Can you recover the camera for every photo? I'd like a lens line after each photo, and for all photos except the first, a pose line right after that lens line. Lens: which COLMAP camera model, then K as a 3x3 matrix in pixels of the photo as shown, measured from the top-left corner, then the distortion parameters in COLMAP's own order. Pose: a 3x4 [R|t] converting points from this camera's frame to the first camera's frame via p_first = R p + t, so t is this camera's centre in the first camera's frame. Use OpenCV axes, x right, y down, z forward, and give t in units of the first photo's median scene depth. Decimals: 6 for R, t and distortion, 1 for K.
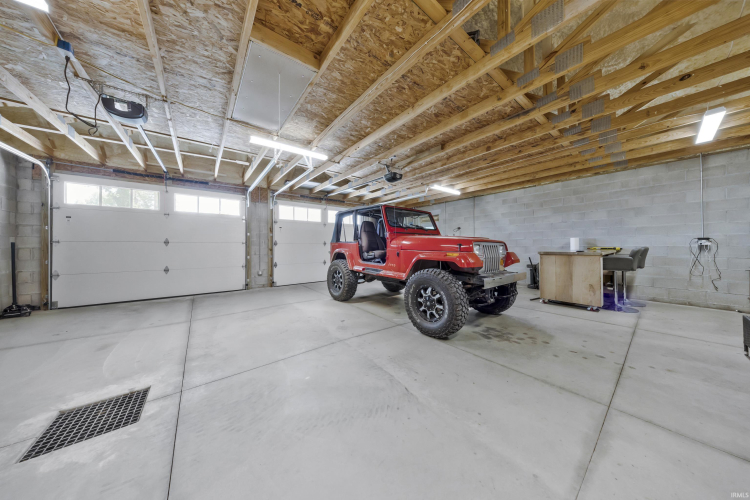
lens RADIAL K [[221.3, 0, 370.8], [0, 221.3, 243.6], [0, 0, 1]] dist [-0.001345, -0.000133]
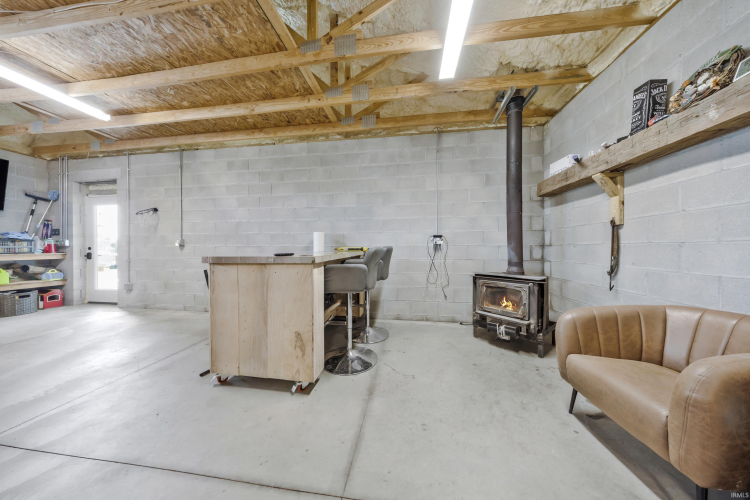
lens RADIAL K [[221.3, 0, 378.1], [0, 221.3, 249.3], [0, 0, 1]] dist [-0.001345, -0.000133]
pose [[0.715172, -0.001758, 0.698947, 0.741441], [-0.007172, 0.999926, 0.009853, 0.017096], [-0.698912, -0.012059, 0.715106, 0.536918]]
